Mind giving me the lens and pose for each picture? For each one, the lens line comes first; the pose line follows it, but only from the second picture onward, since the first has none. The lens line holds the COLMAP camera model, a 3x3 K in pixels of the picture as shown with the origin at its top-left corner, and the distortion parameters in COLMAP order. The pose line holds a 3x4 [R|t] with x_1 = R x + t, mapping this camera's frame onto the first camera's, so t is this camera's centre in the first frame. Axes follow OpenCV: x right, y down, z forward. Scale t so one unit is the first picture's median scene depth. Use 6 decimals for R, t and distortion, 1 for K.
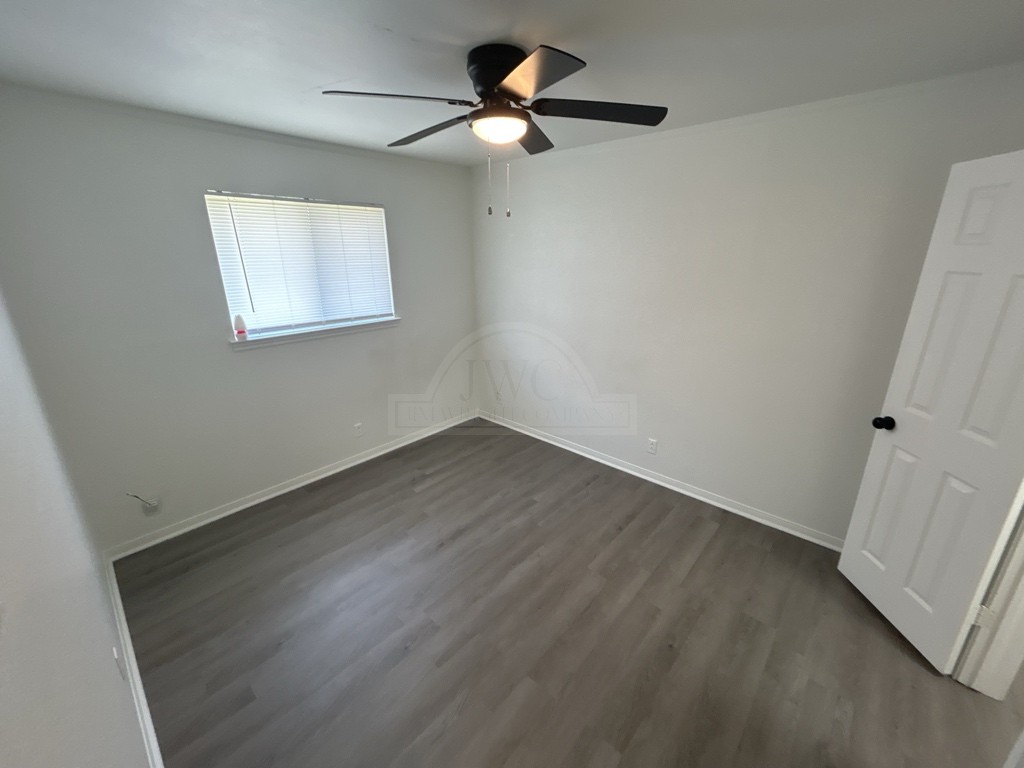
lens RADIAL K [[411.1, 0, 509.6], [0, 411.1, 380.2], [0, 0, 1]] dist [0.011507, 0.000298]
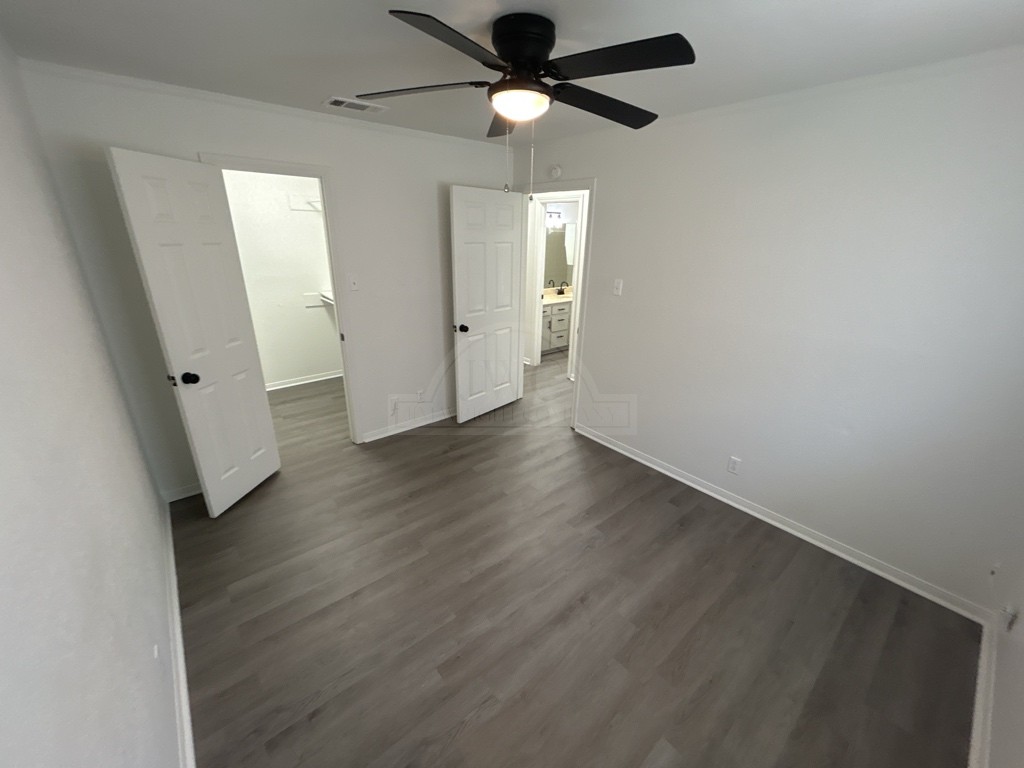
lens RADIAL K [[411.1, 0, 509.6], [0, 411.1, 380.2], [0, 0, 1]] dist [0.011507, 0.000298]
pose [[-0.991400, -0.054914, 0.118787, -0.092038], [0.029674, 0.789725, 0.612742, -0.435499], [-0.127458, 0.610998, -0.781304, 1.353863]]
